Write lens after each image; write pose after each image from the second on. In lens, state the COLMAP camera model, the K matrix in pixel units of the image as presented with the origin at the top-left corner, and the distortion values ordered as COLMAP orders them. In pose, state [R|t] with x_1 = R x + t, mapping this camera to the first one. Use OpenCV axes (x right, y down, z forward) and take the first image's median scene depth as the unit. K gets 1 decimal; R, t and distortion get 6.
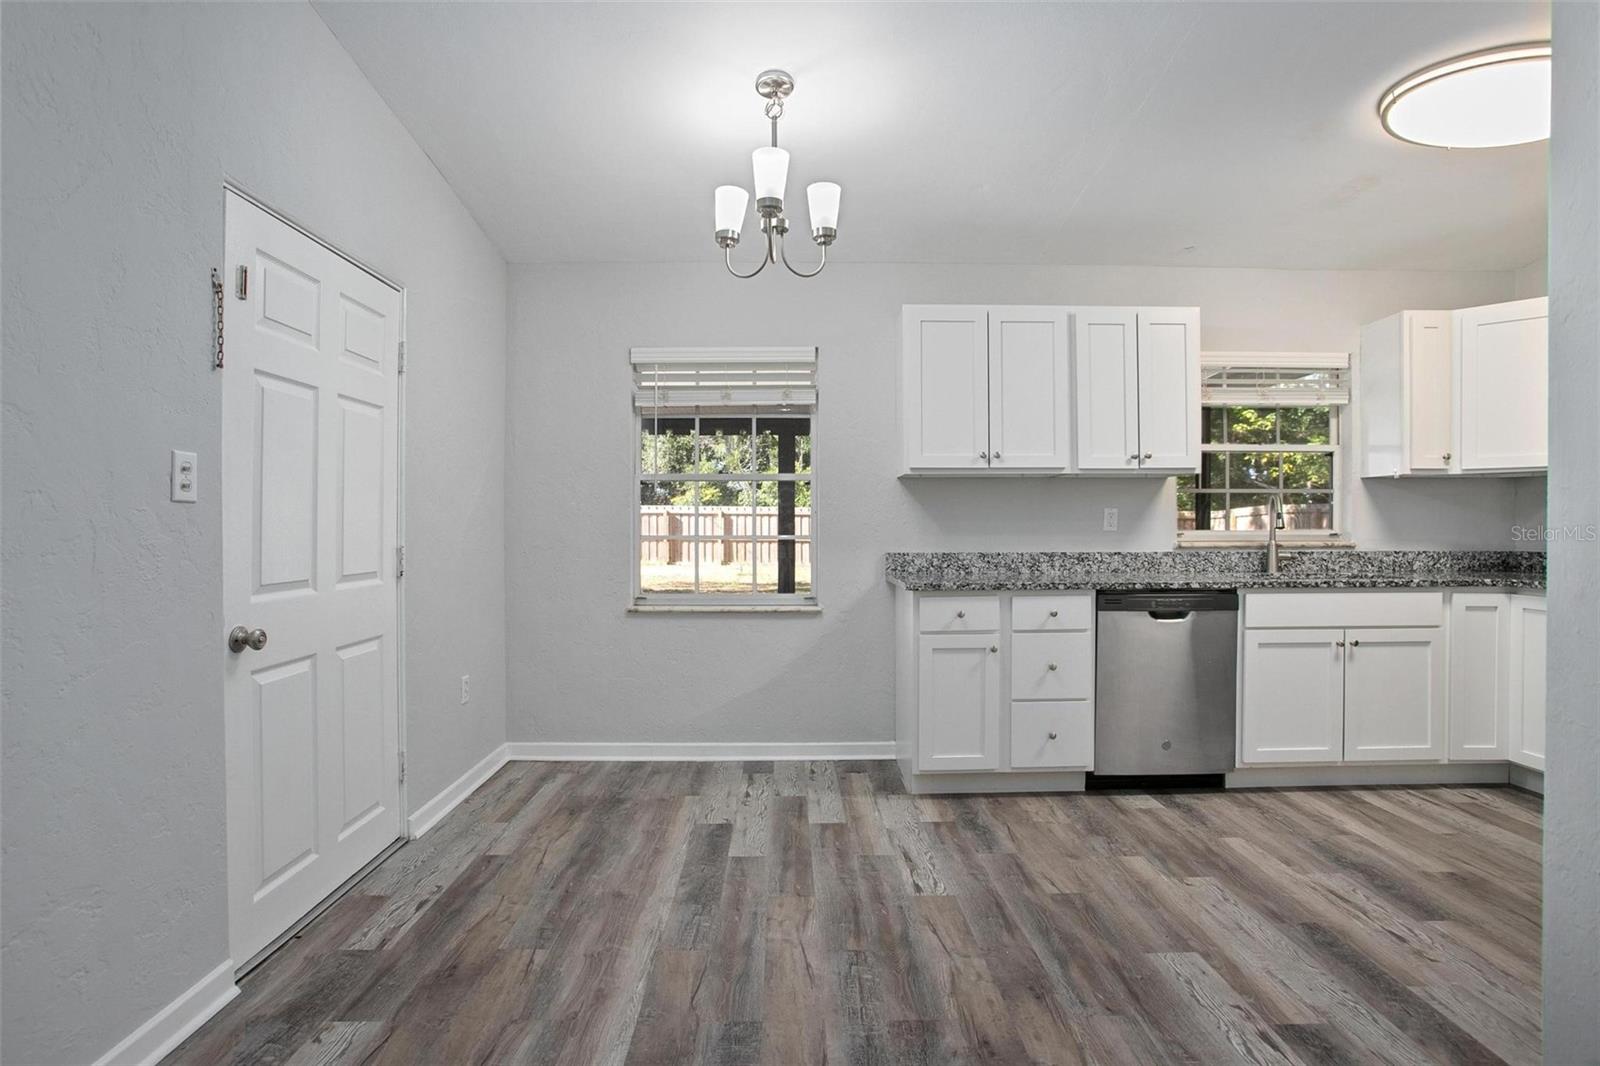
lens RADIAL K [[798.2, 0, 791.7], [0, 798.2, 529.3], [0, 0, 1]] dist [-0.084526, 0.041345]
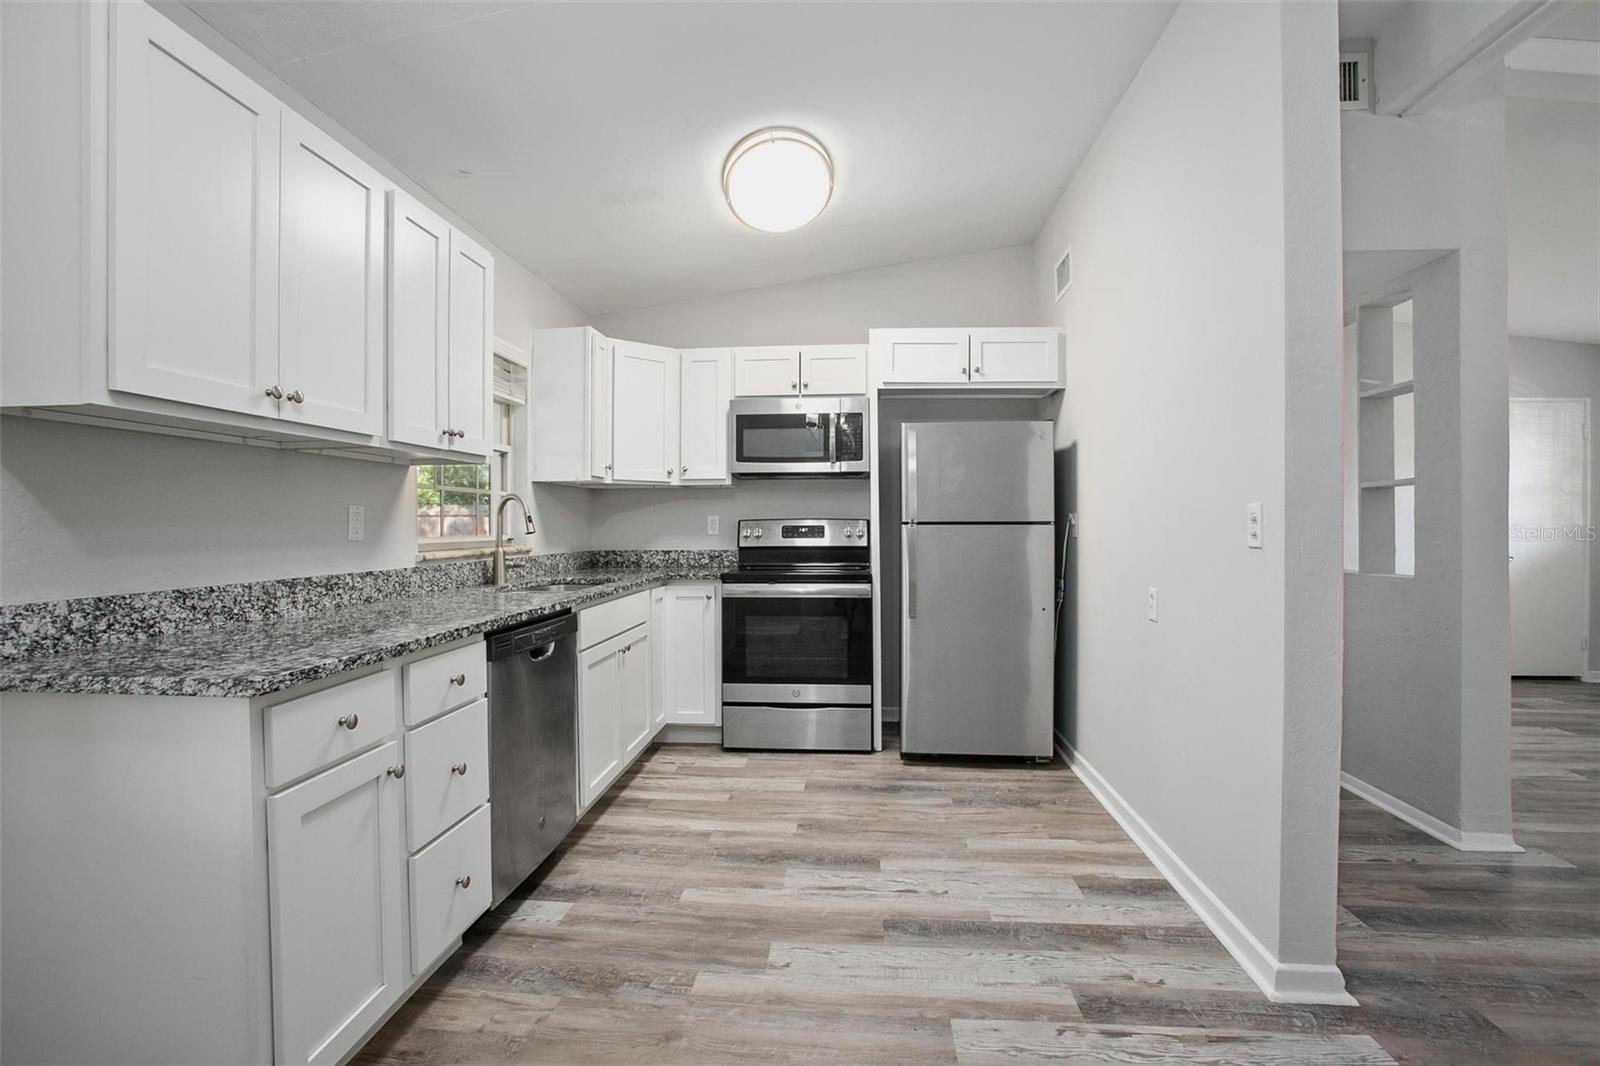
lens RADIAL K [[725.6, 0, 796.0], [0, 725.6, 529.6], [0, 0, 1]] dist [-0.074382, 0.029733]
pose [[0.097518, -0.004773, 0.995222, -0.196950], [0.010903, 0.999934, 0.003727, -0.006555], [-0.995174, 0.010487, 0.097563, 0.767031]]
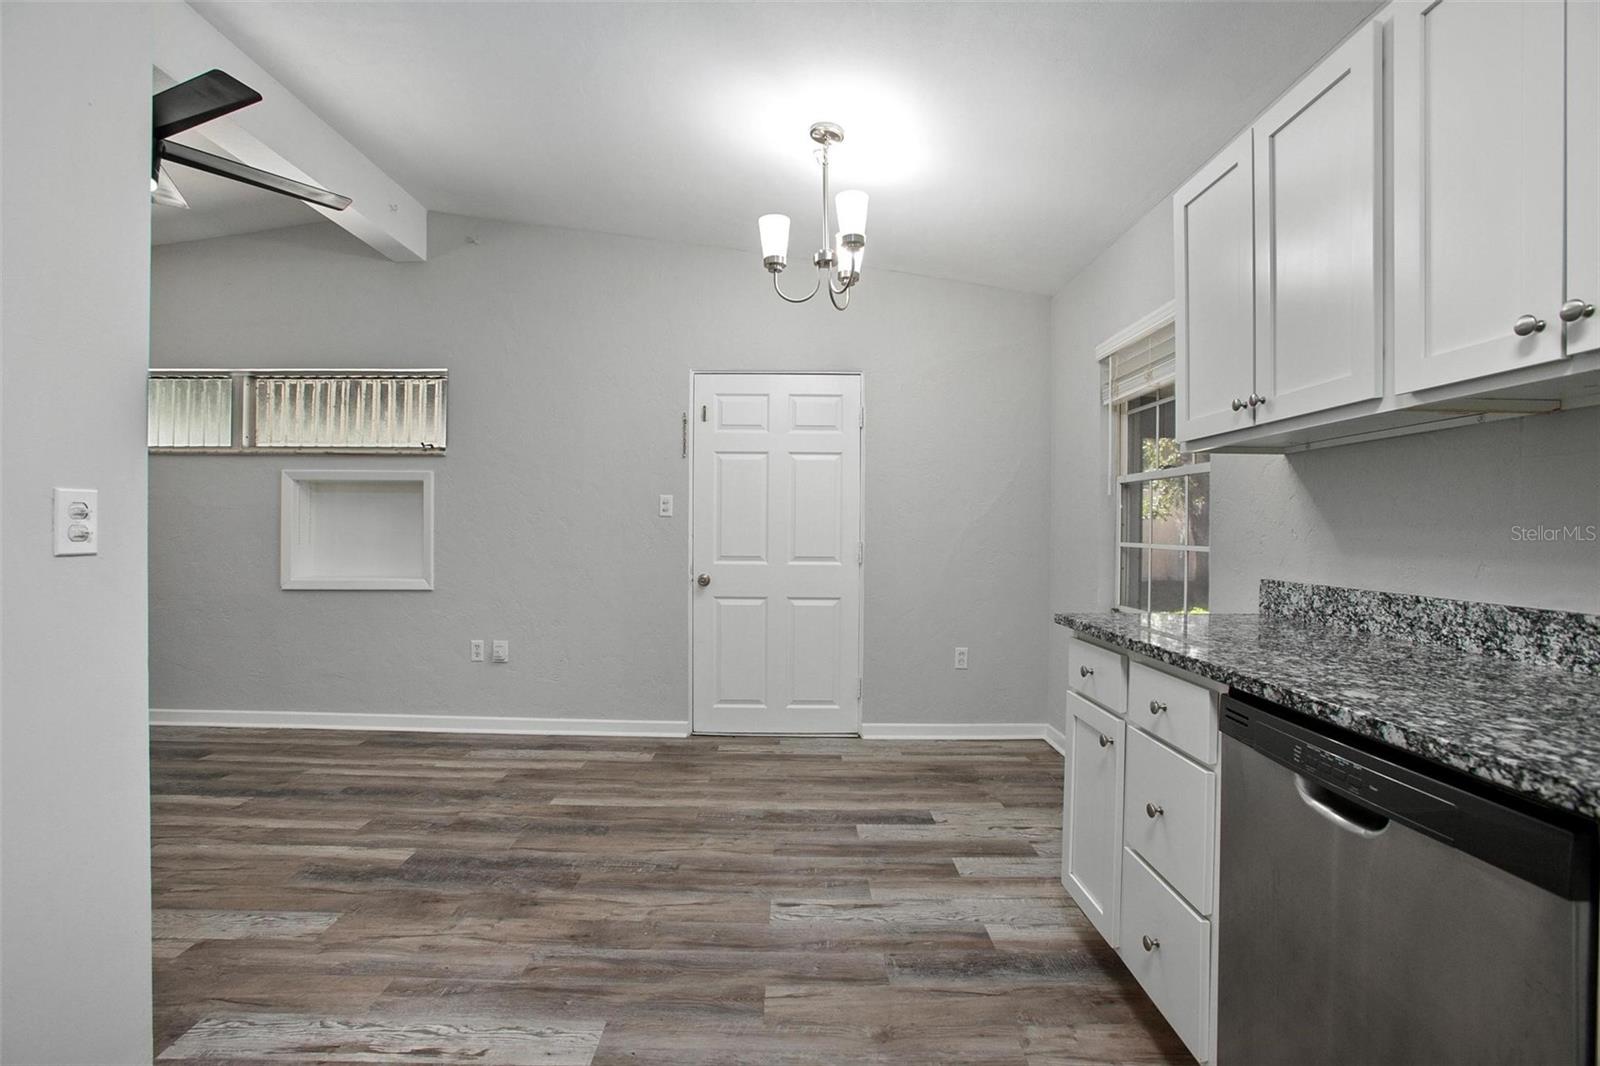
lens RADIAL K [[725.6, 0, 796.0], [0, 725.6, 529.6], [0, 0, 1]] dist [-0.074382, 0.029733]
pose [[-0.003967, 0.005324, -0.999978, 0.873814], [-0.014901, 0.999874, 0.005383, -0.007844], [0.999881, 0.014922, -0.003887, 0.849160]]
